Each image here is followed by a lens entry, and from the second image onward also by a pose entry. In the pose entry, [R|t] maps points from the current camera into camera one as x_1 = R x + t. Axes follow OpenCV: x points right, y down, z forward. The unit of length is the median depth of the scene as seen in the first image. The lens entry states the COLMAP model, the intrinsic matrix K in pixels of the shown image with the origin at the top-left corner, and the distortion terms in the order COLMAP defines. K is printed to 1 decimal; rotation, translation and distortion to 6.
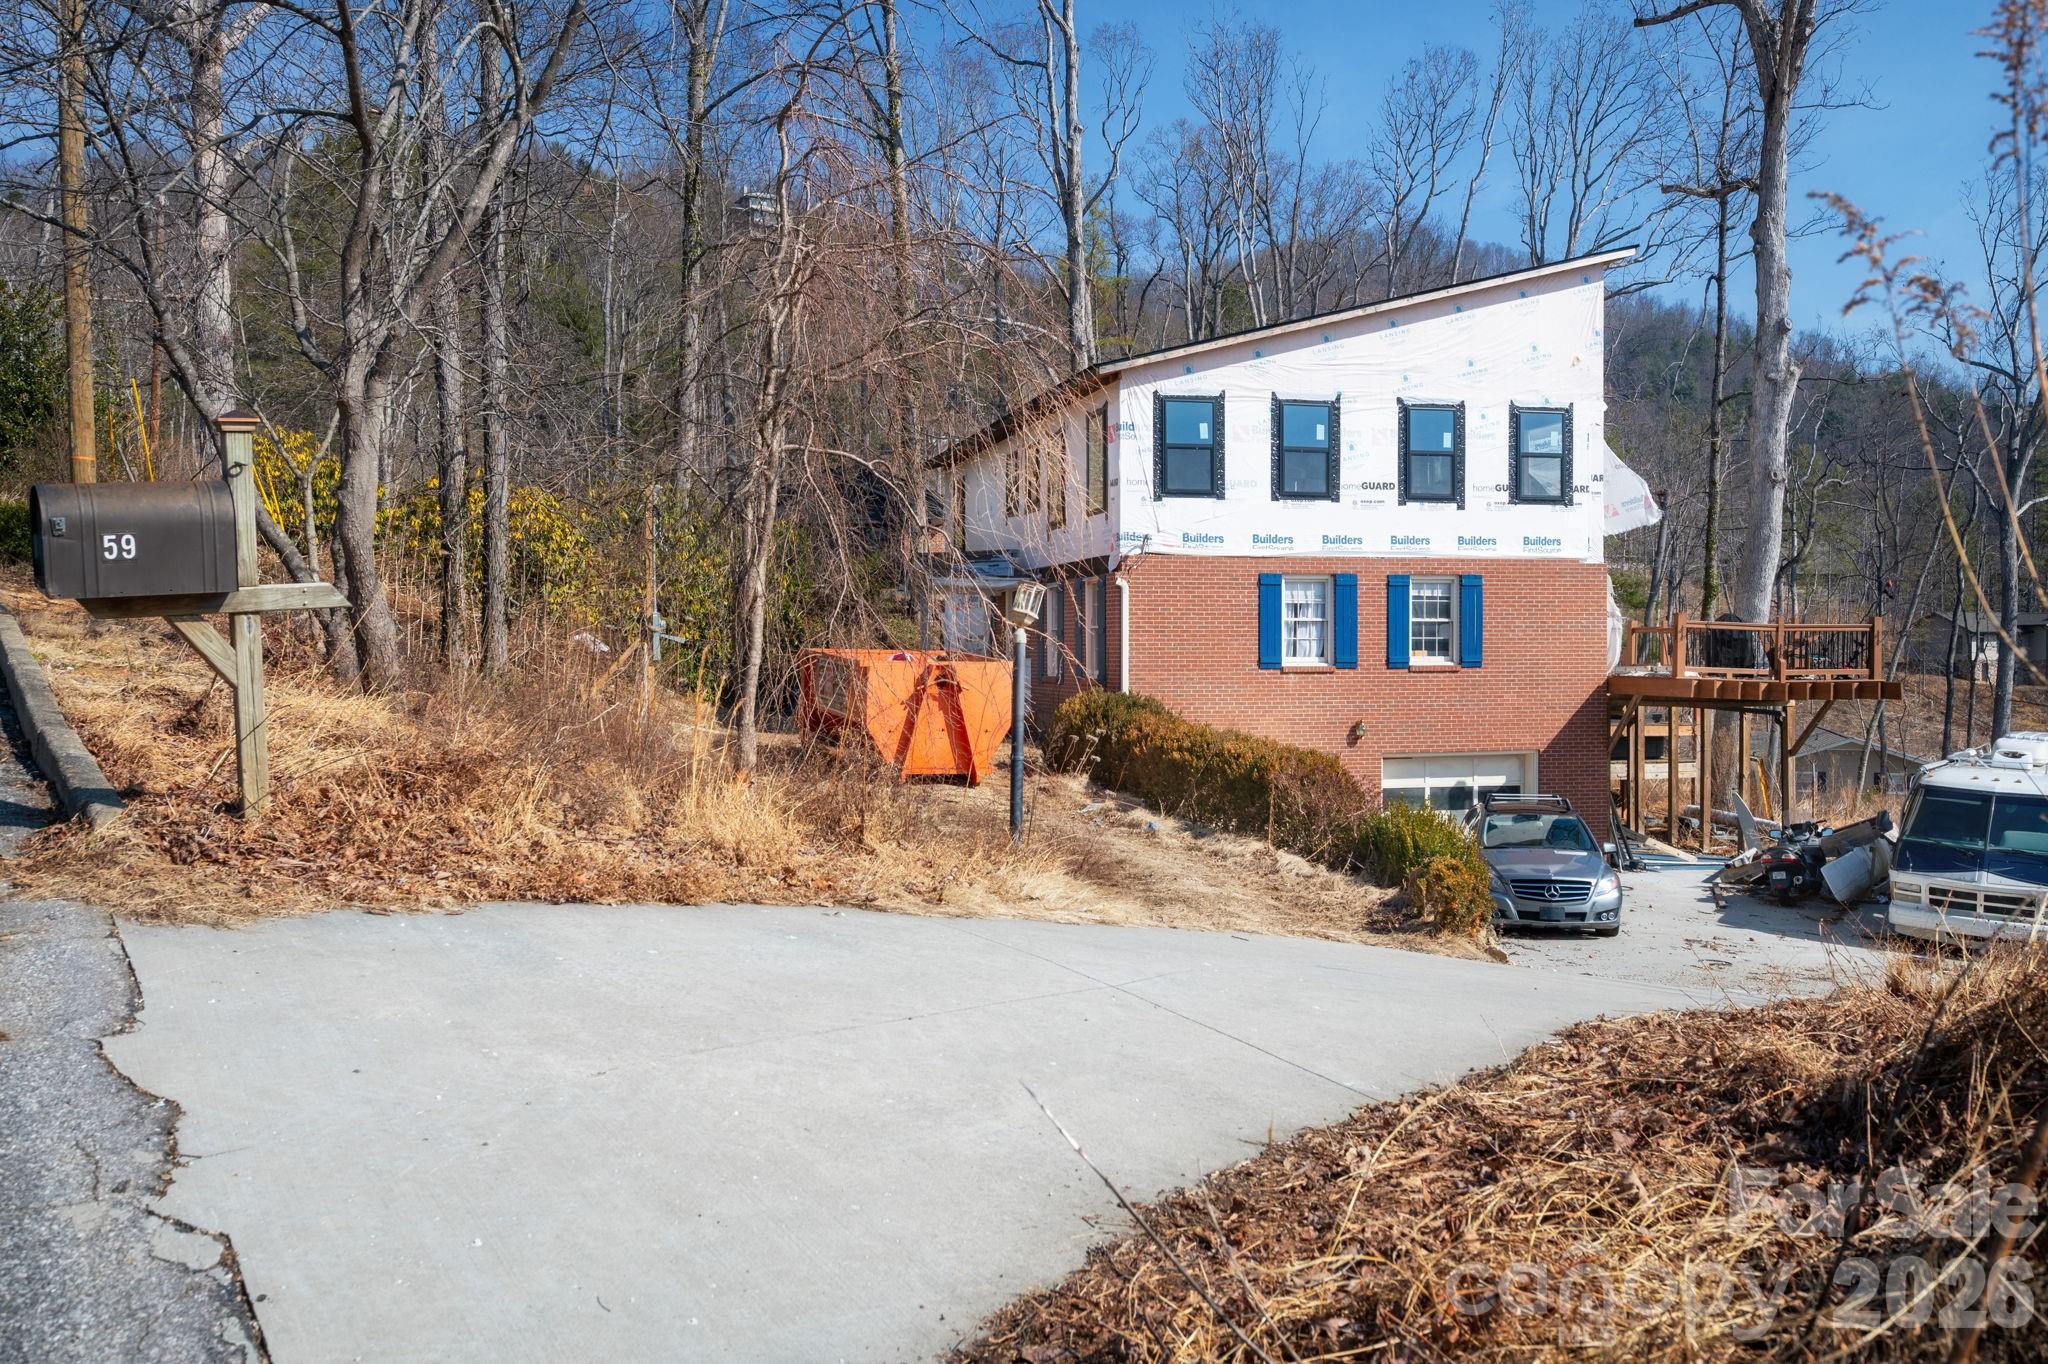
lens RADIAL K [[1747.0, 0, 1028.9], [0, 1747.0, 672.4], [0, 0, 1]] dist [-0.004830, 0.001178]
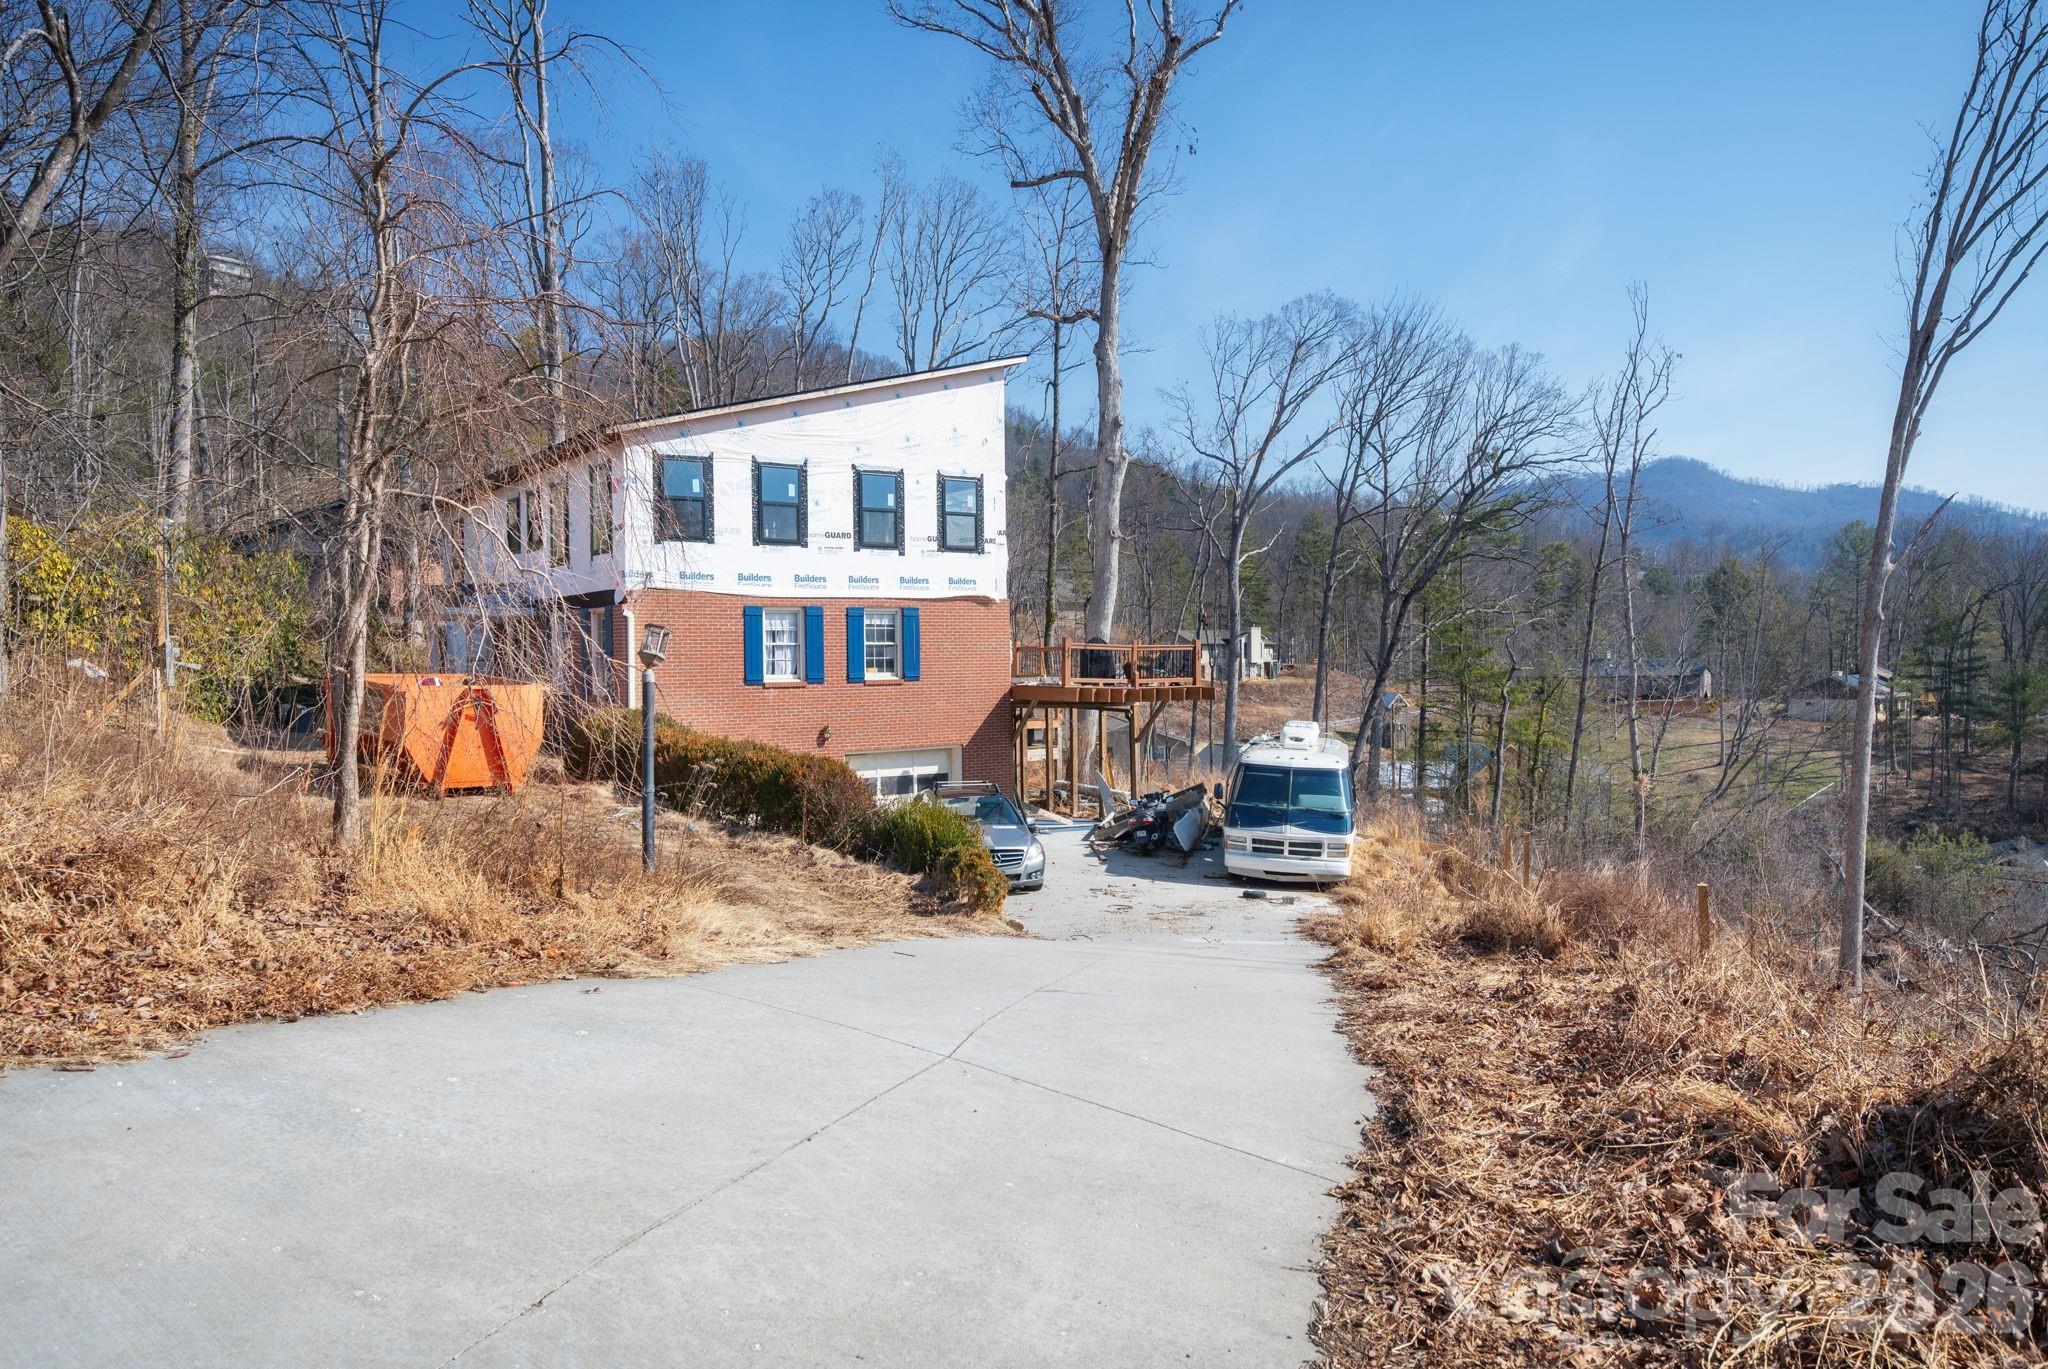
lens RADIAL K [[1373.2, 0, 1001.2], [0, 1373.2, 685.5], [0, 0, 1]] dist [-0.002834, 0.000577]
pose [[0.935052, -0.016500, 0.354125, -0.037830], [0.014421, 0.999860, 0.008509, -0.007093], [-0.354216, -0.002850, 0.935159, 0.050736]]
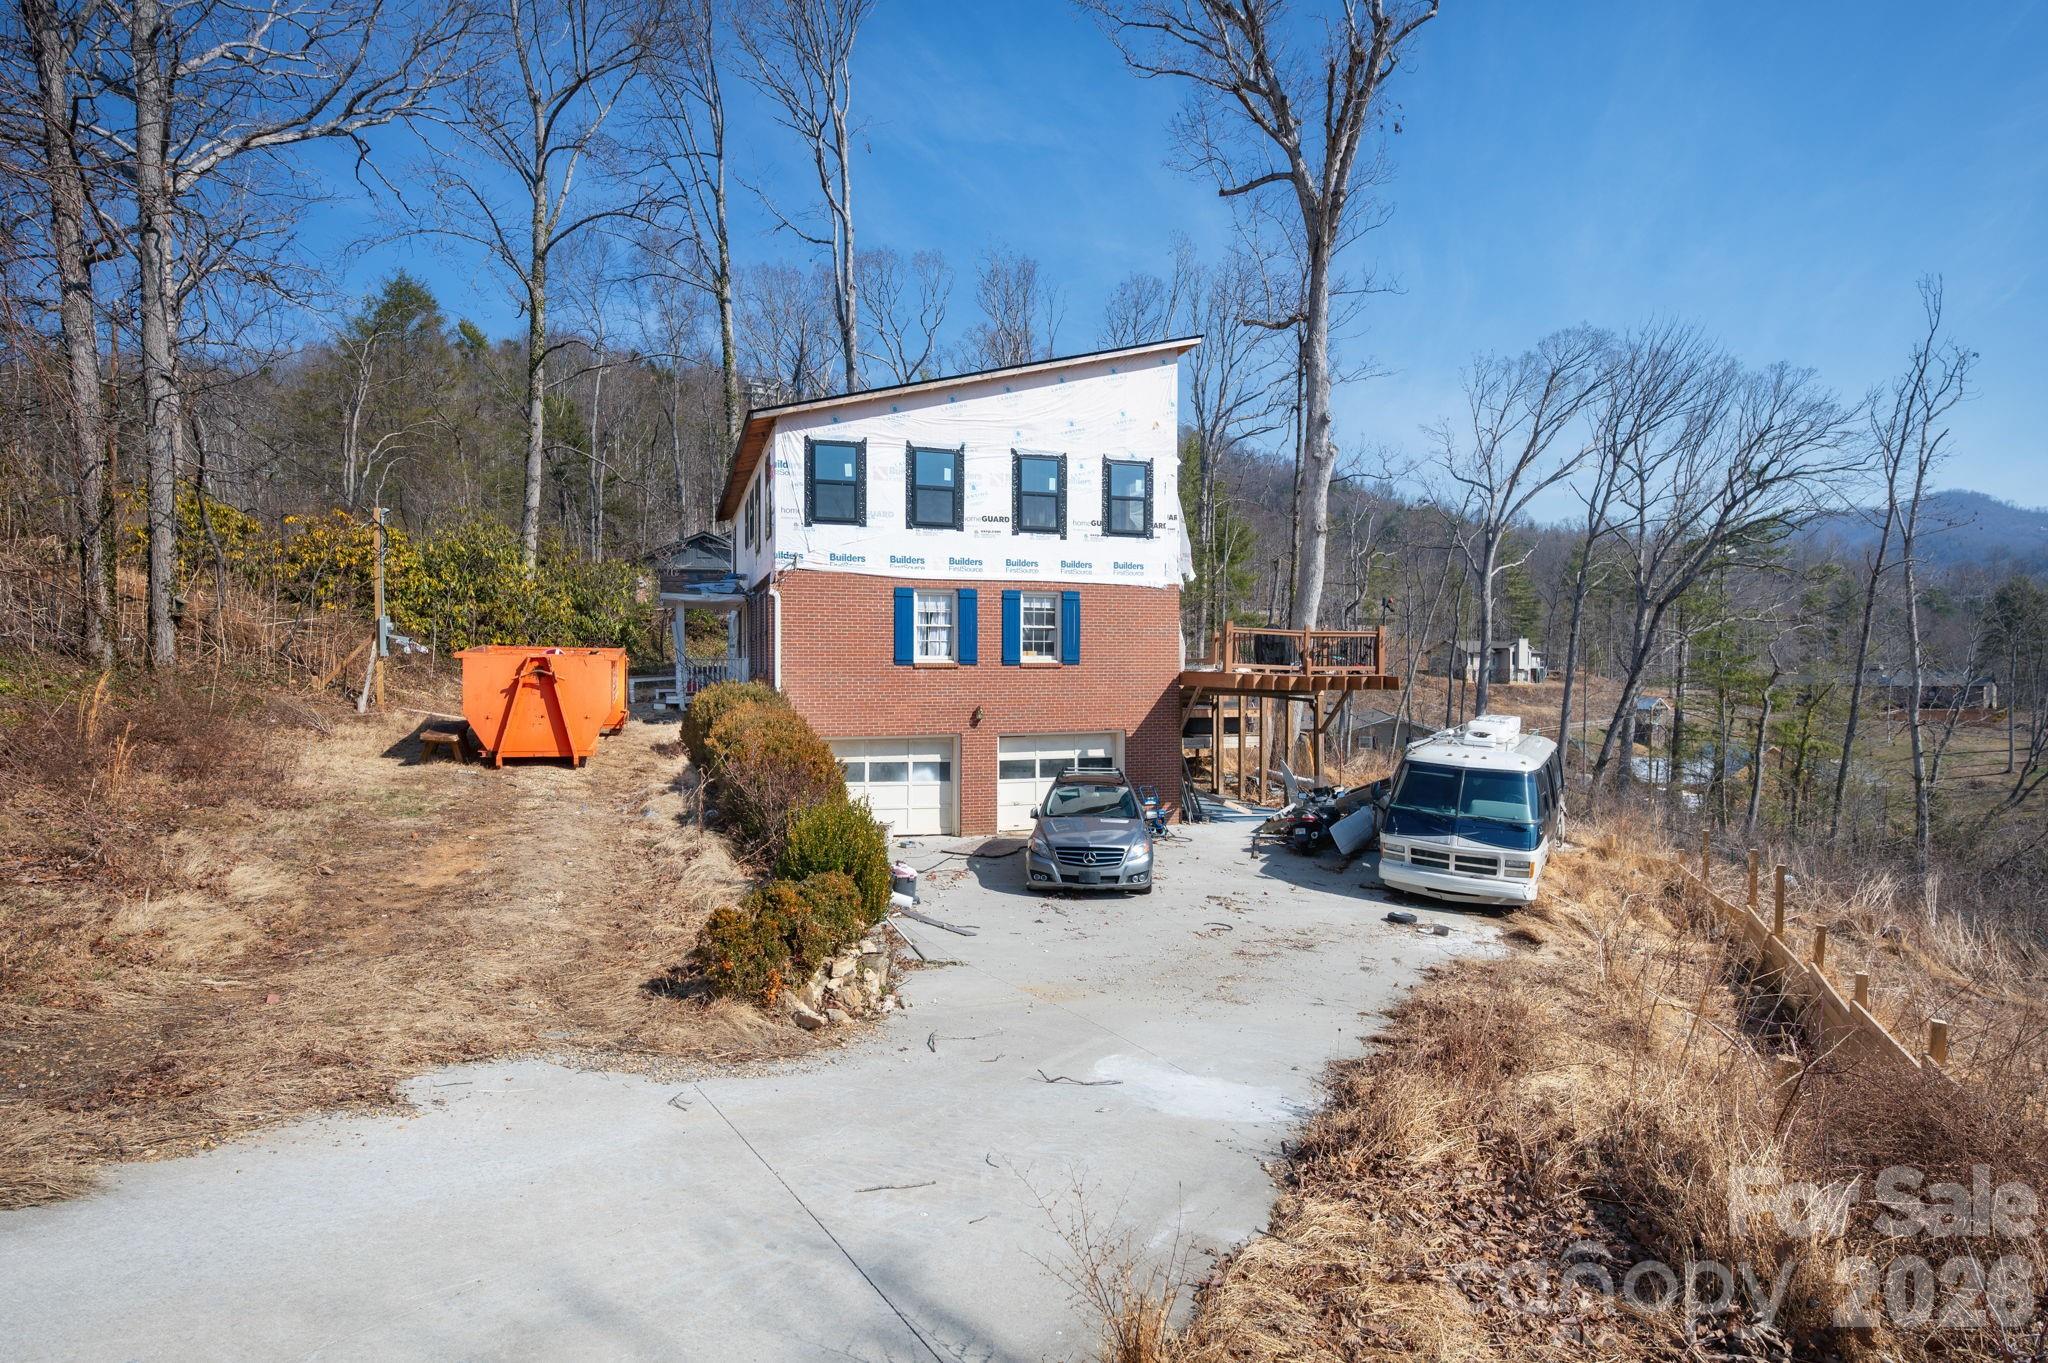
lens RADIAL K [[1034.4, 0, 1017.3], [0, 1034.4, 681.0], [0, 0, 1]] dist [0.000245, -0.000297]
pose [[0.996450, 0.001261, 0.084172, 0.153537], [-0.001661, 0.999988, 0.004678, 0.005725], [-0.084165, -0.004801, 0.996440, 0.260924]]
